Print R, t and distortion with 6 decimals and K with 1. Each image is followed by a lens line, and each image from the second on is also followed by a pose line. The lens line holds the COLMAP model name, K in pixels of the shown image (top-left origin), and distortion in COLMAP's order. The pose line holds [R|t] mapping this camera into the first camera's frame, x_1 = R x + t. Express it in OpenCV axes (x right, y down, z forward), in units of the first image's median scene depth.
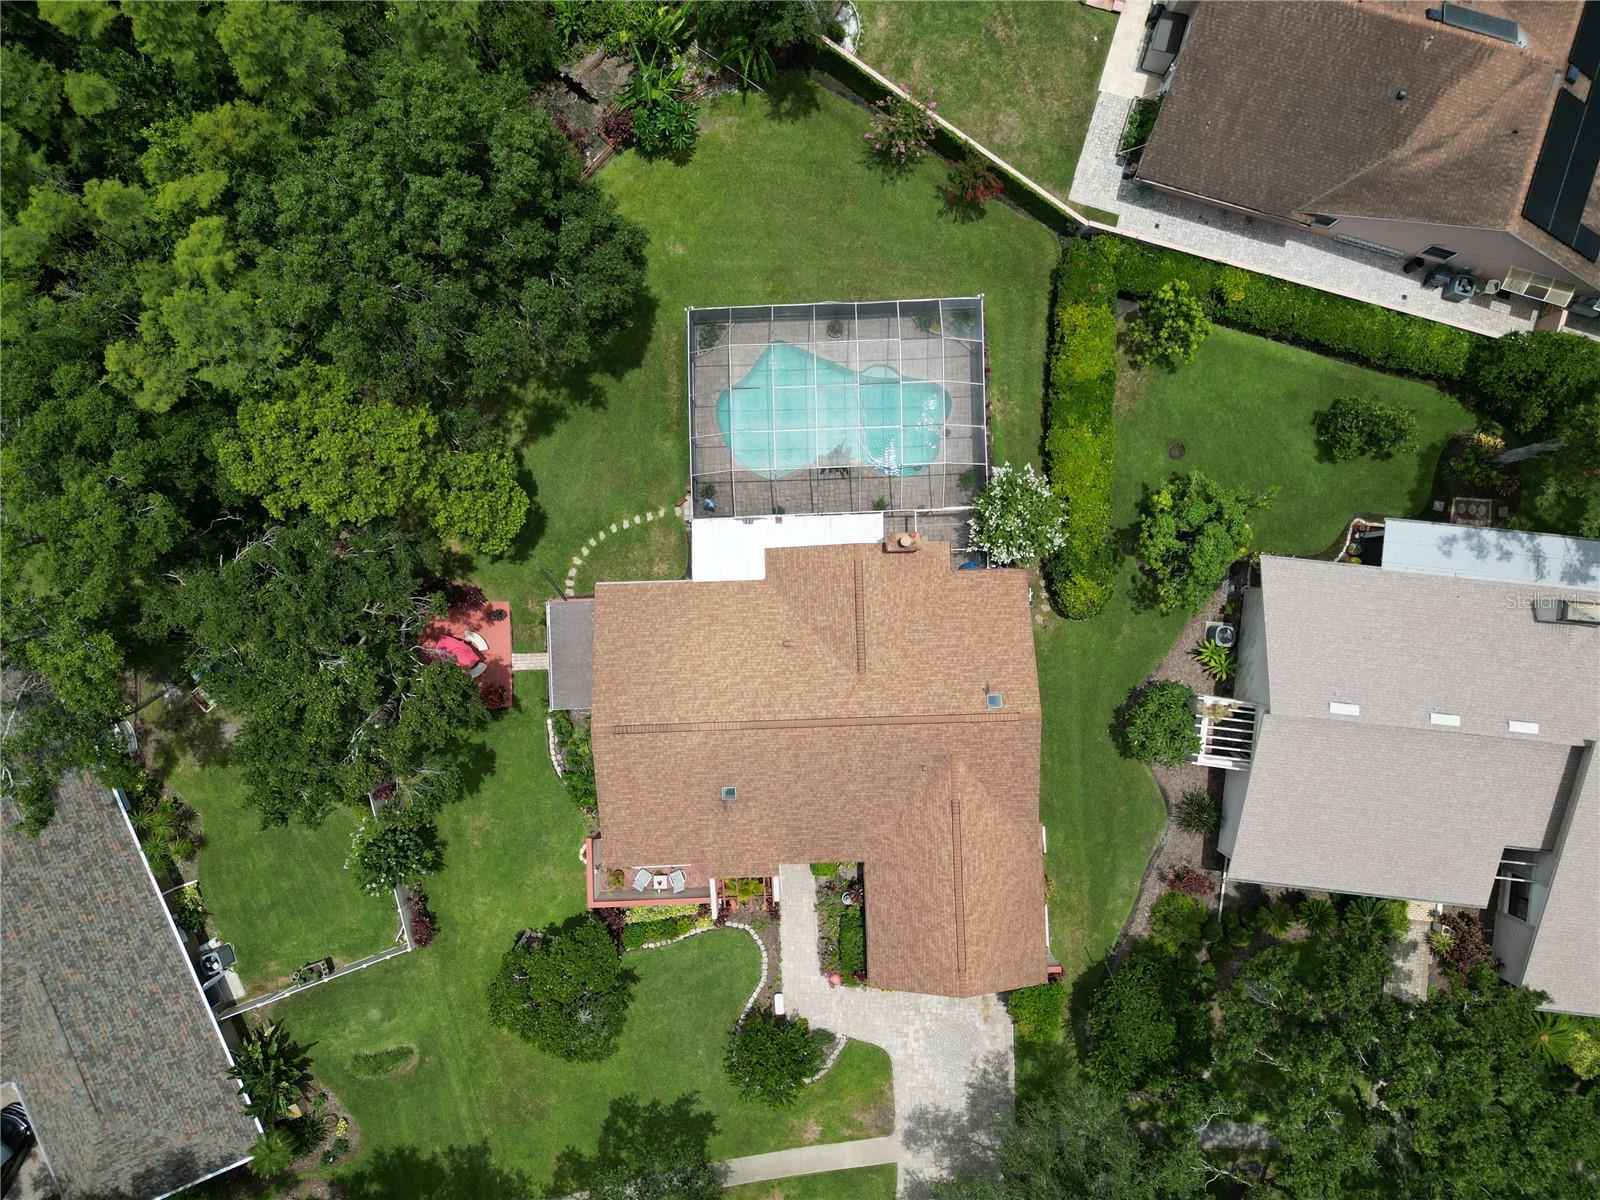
lens RADIAL K [[1116.5, 0, 800.0], [0, 1116.5, 600.0], [0, 0, 1]] dist [0.081992, -0.080495]
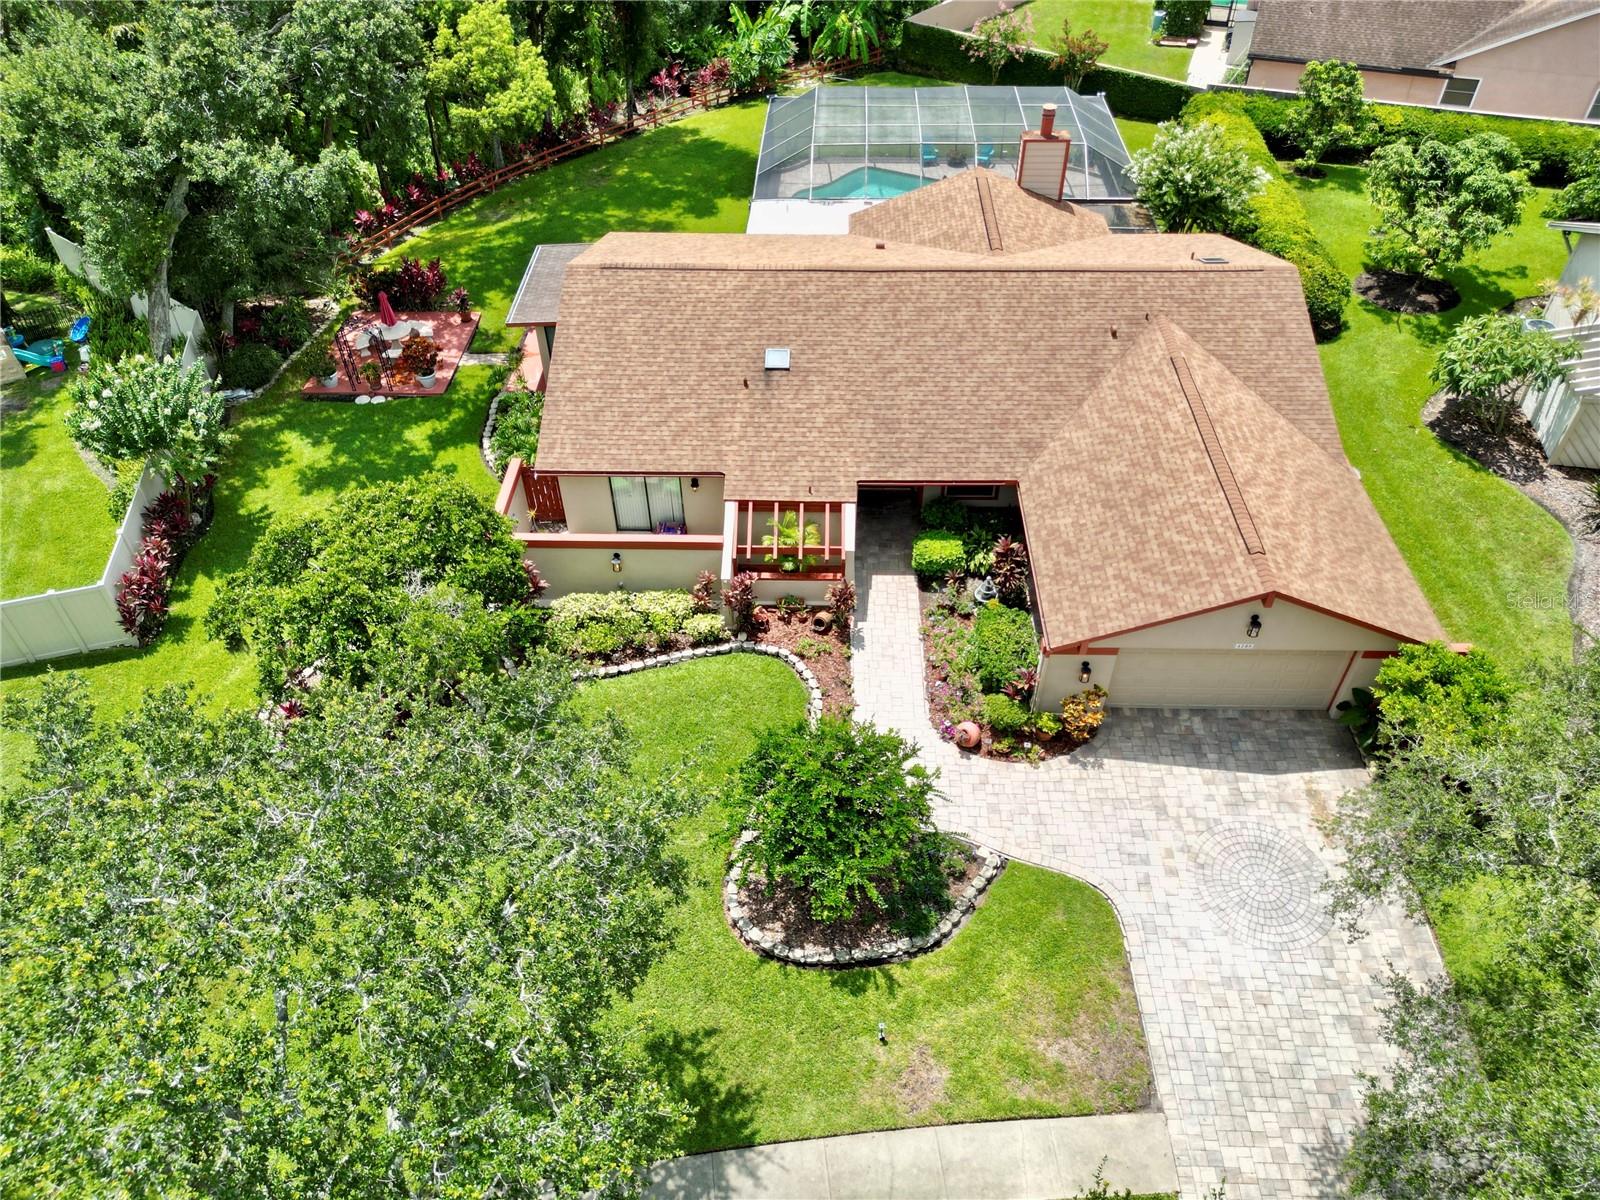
lens RADIAL K [[1116.5, 0, 800.0], [0, 1116.5, 600.0], [0, 0, 1]] dist [0.081992, -0.080495]
pose [[0.998233, 0.042432, -0.041599, -0.019503], [-0.059396, 0.691724, -0.719716, 0.593894], [-0.001763, 0.720915, 0.693022, 0.603744]]
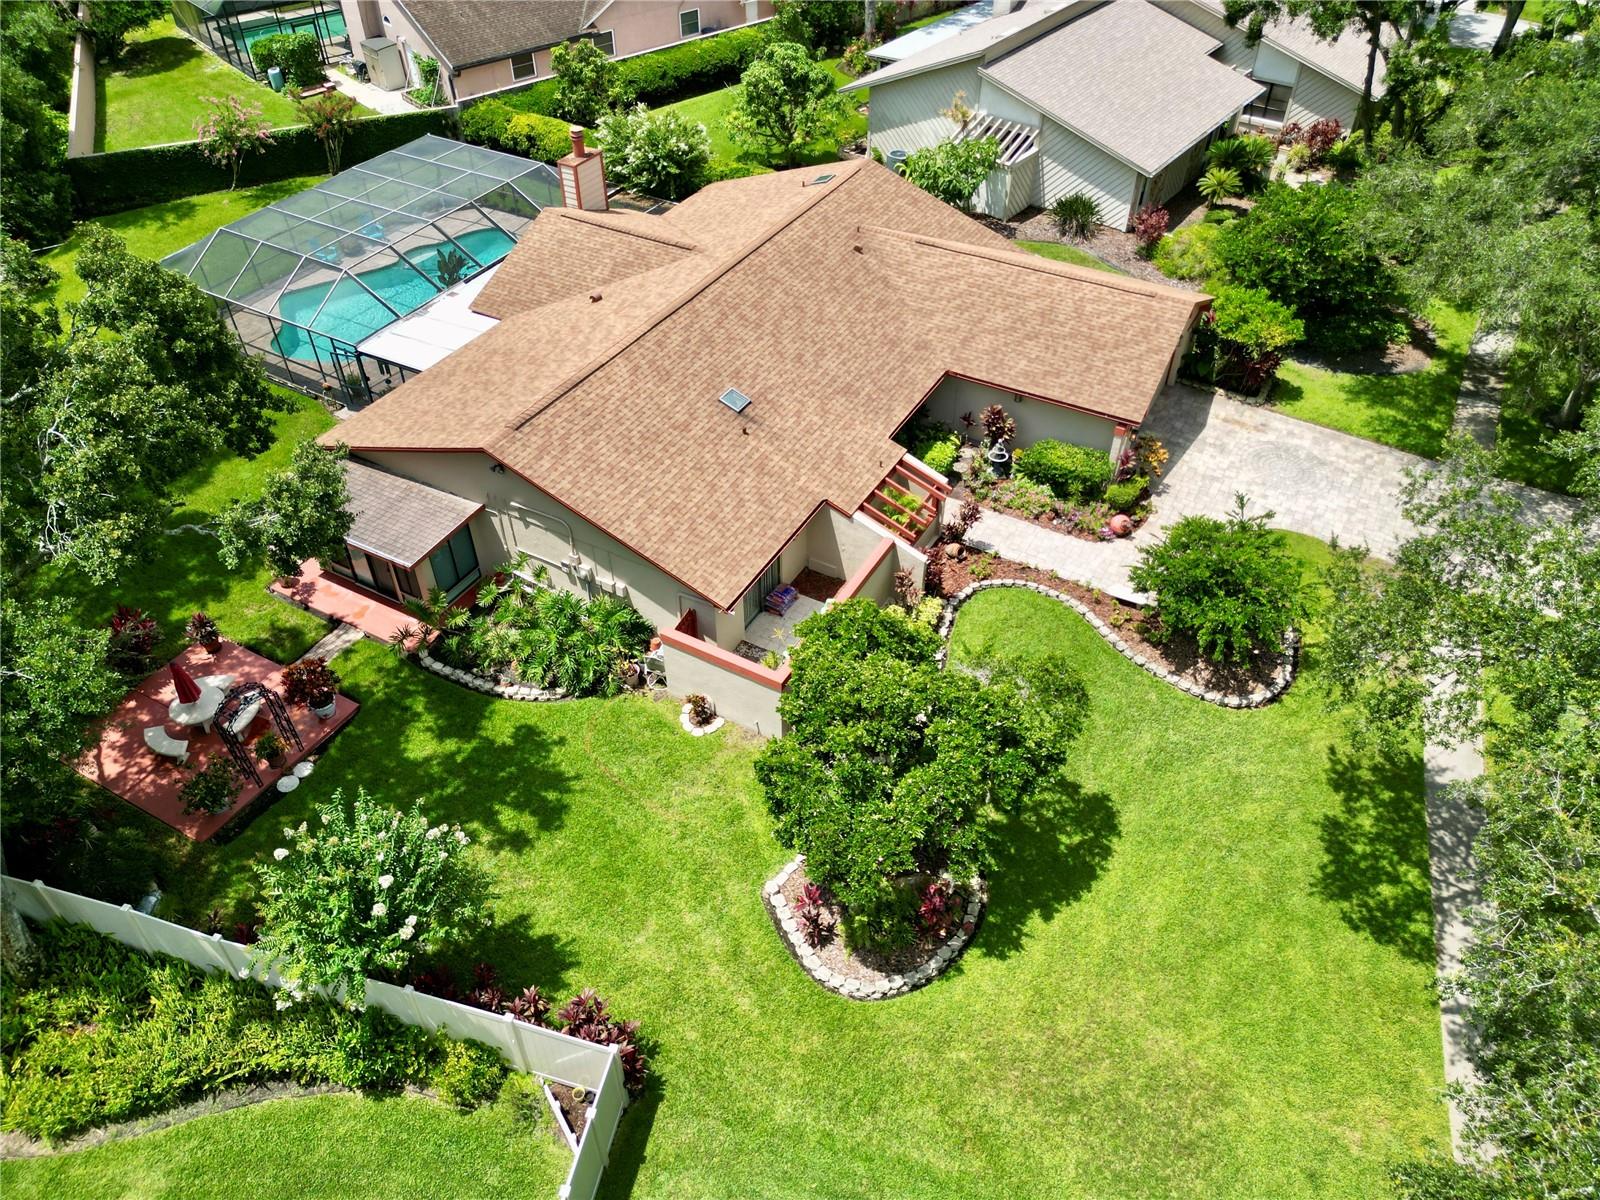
lens RADIAL K [[1116.5, 0, 800.0], [0, 1116.5, 600.0], [0, 0, 1]] dist [0.081992, -0.080495]
pose [[0.516013, -0.569433, 0.639904, -0.419206], [0.856467, 0.355187, -0.374576, 0.401131], [-0.013990, 0.741342, 0.670981, 0.602266]]
